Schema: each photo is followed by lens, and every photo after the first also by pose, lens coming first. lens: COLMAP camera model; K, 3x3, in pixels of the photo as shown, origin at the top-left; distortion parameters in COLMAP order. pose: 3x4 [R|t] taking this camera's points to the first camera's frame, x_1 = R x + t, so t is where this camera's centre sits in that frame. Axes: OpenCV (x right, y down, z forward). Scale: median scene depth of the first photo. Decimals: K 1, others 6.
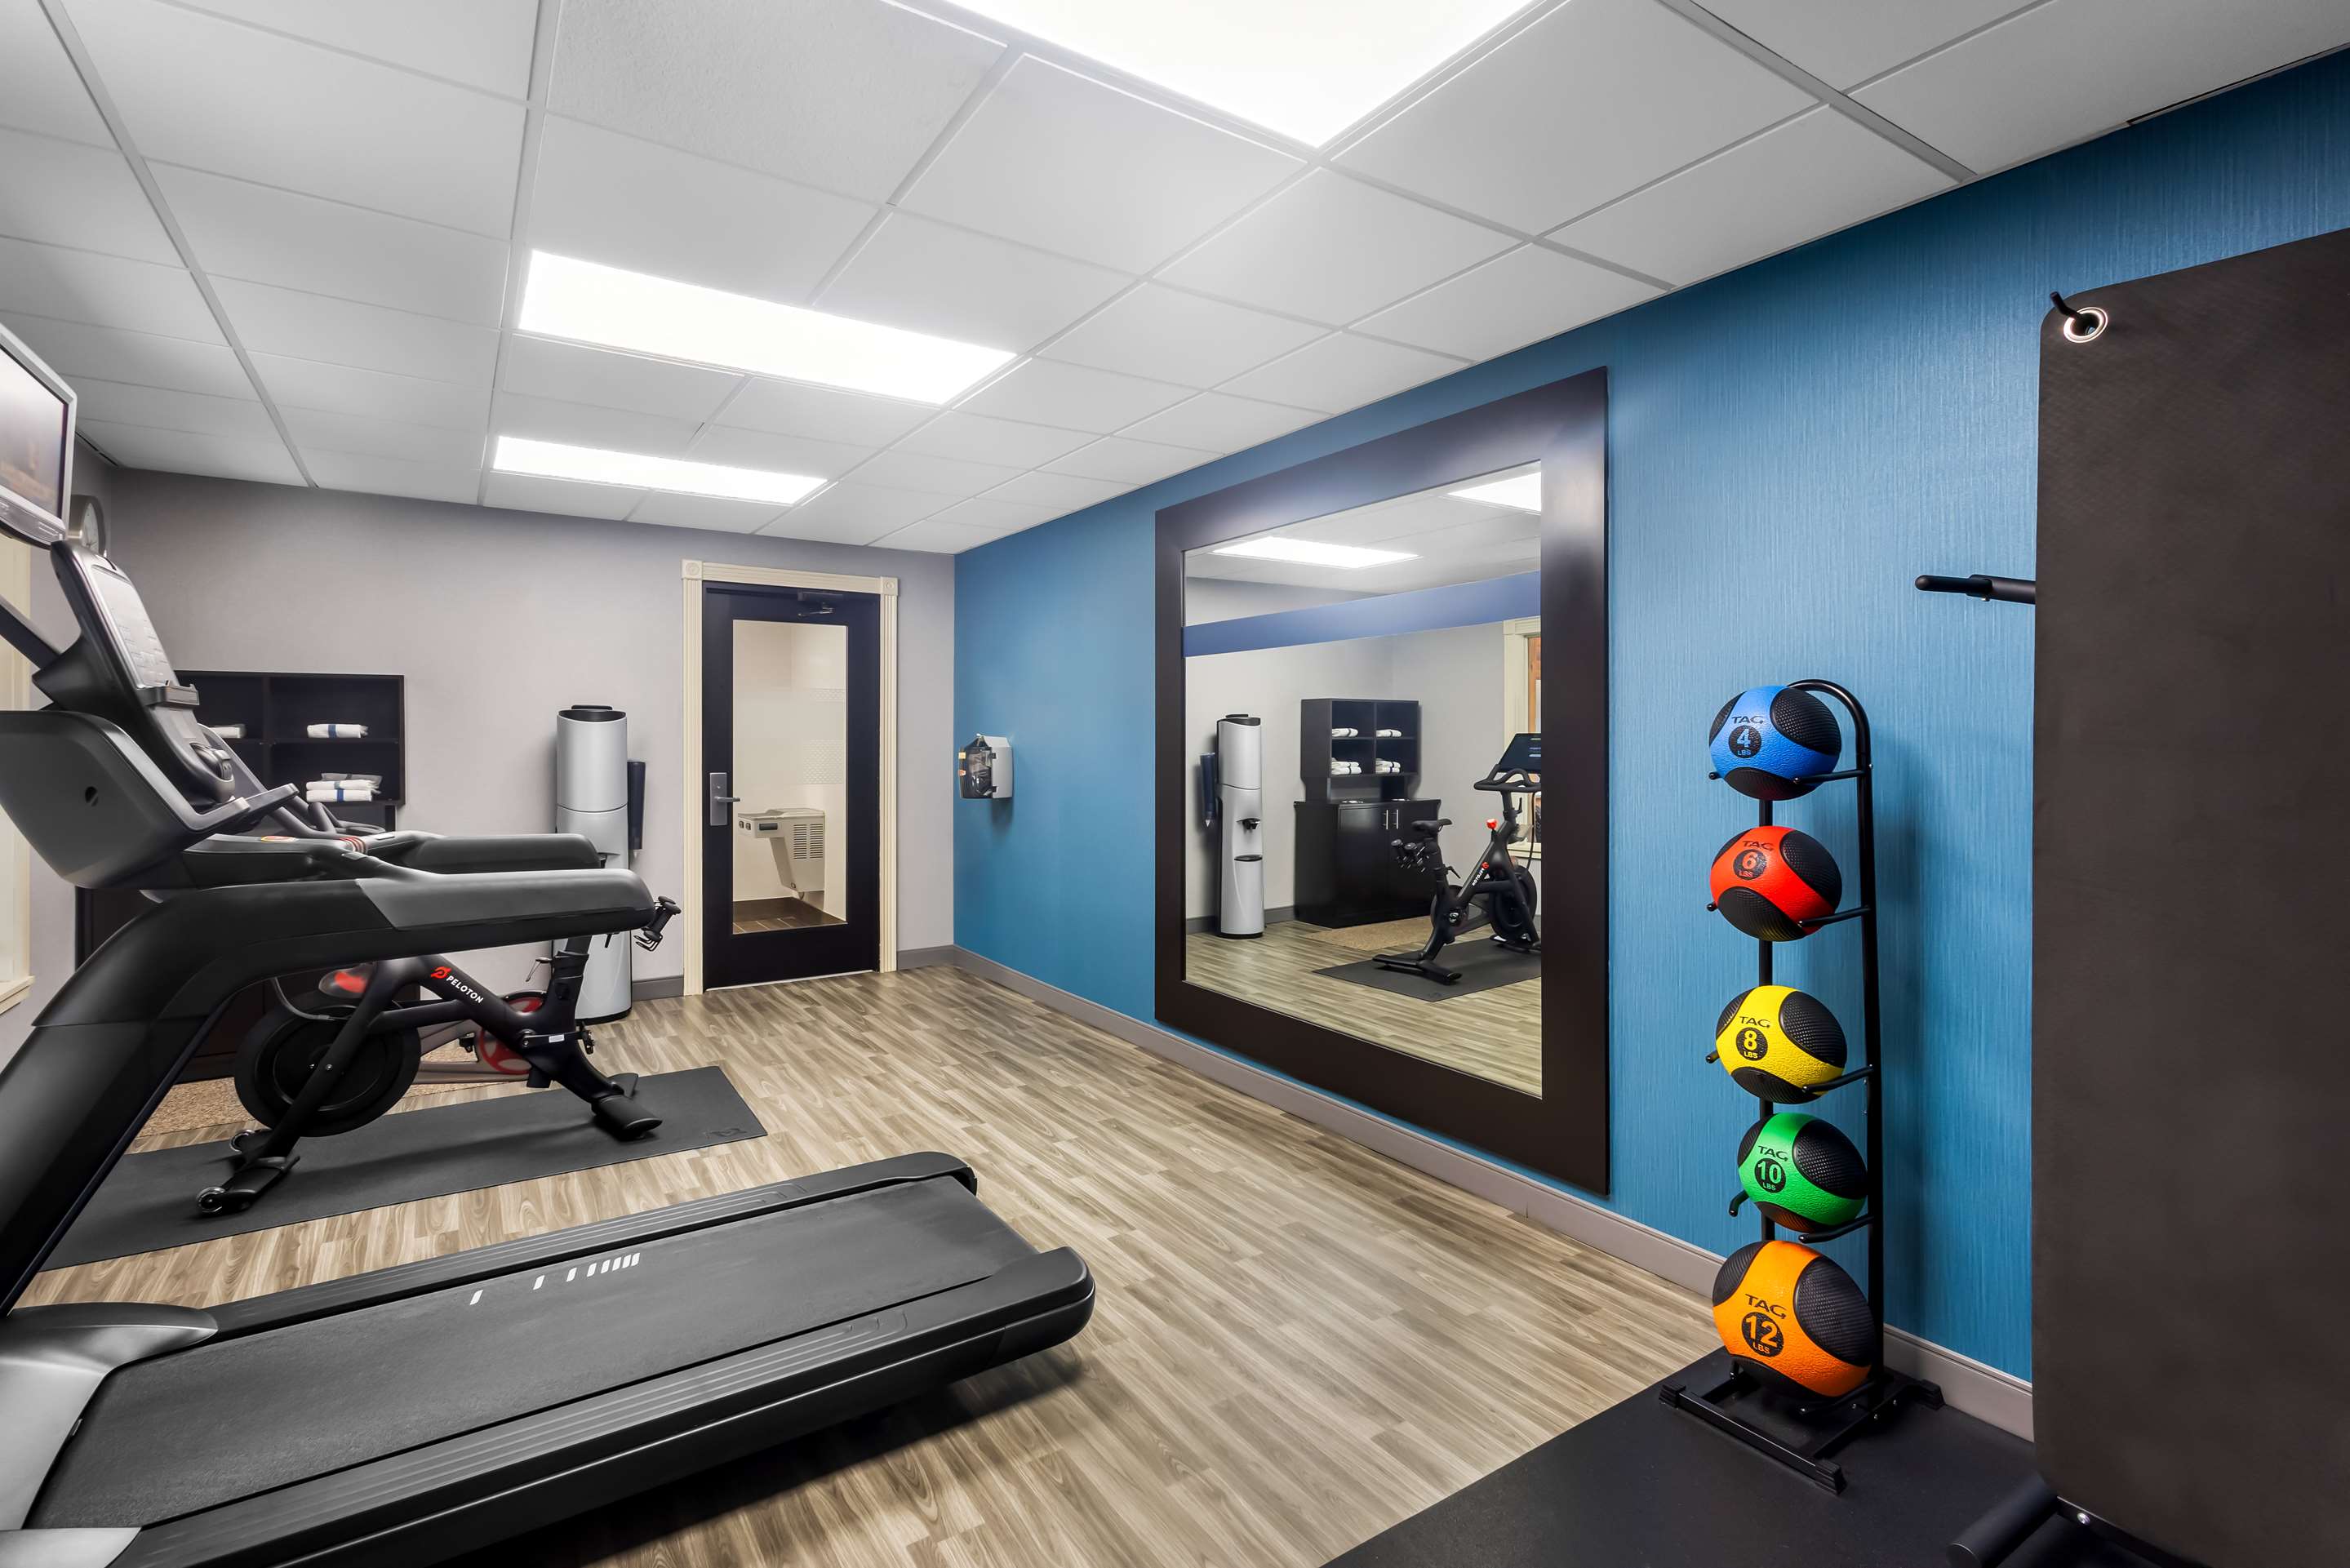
lens RADIAL K [[1103.9, 0, 1189.9], [0, 1103.9, 737.1], [0, 0, 1]] dist [0.000333, -0.001744]
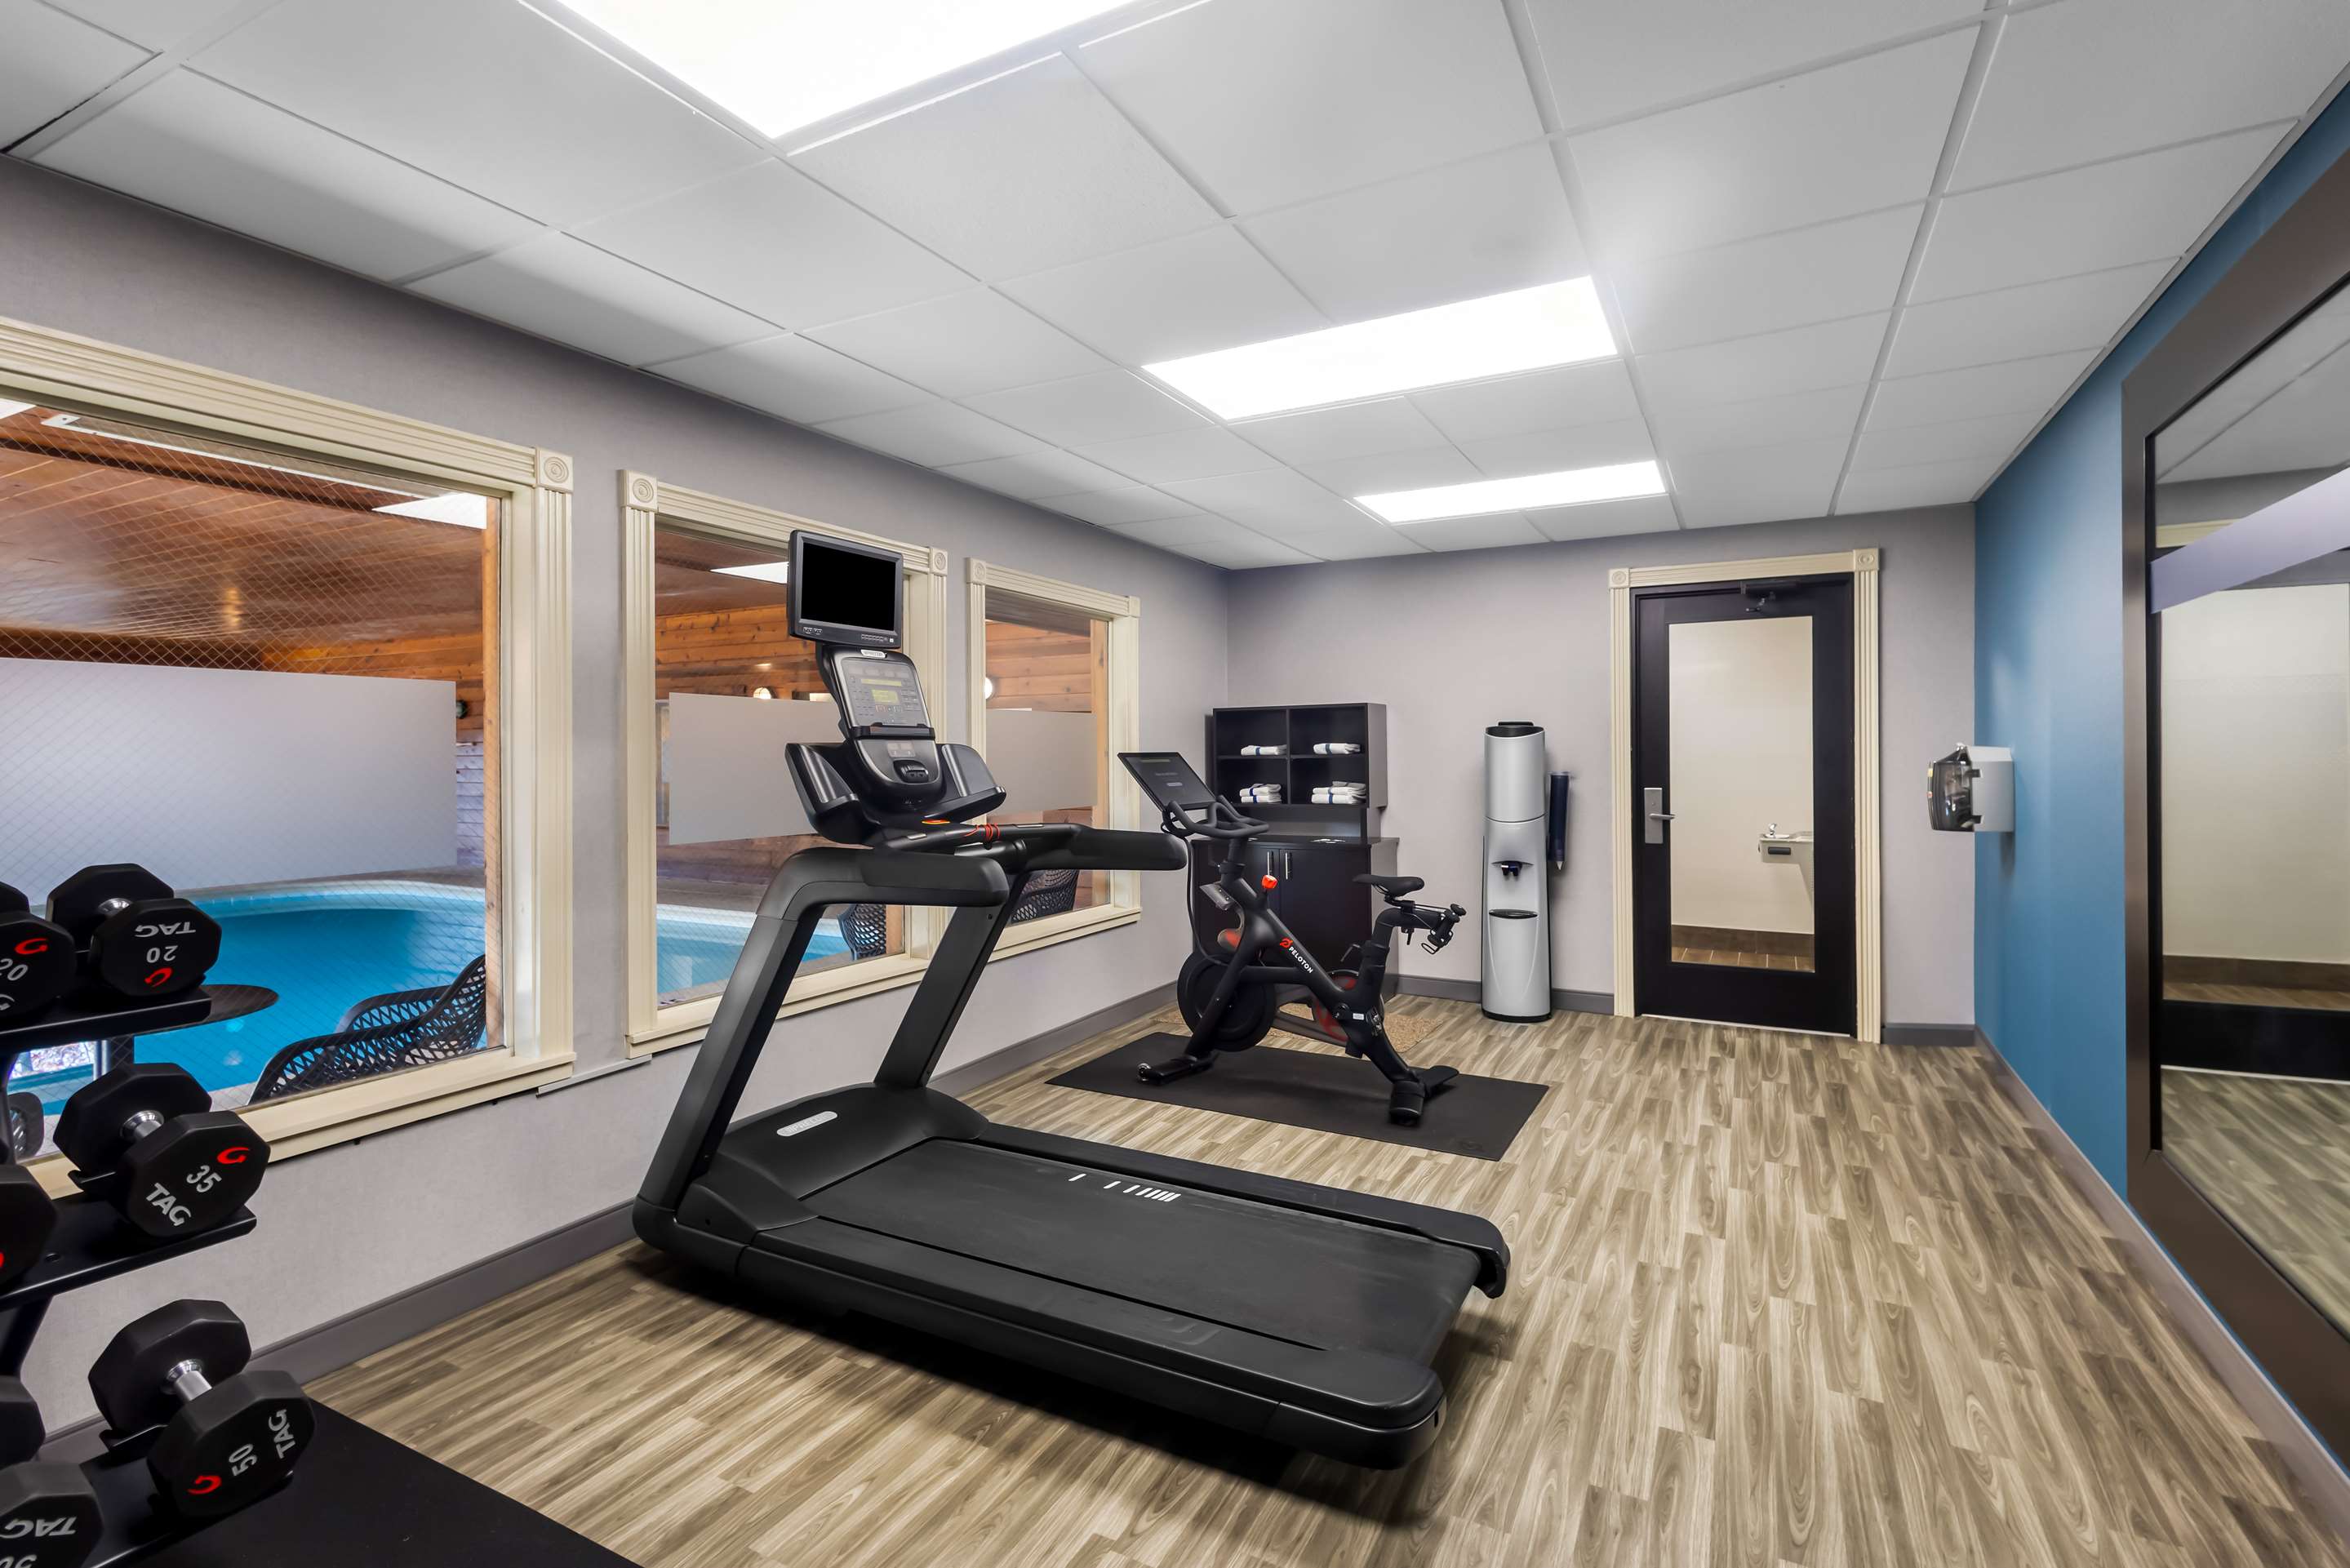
lens RADIAL K [[1103.9, 0, 1152.2], [0, 1103.9, 747.3], [0, 0, 1]] dist [0.000333, -0.001744]
pose [[0.444351, -0.010448, -0.895792, 0.350275], [0.009812, 0.999929, -0.006795, -0.000619], [0.895799, -0.005771, 0.444422, 0.291409]]
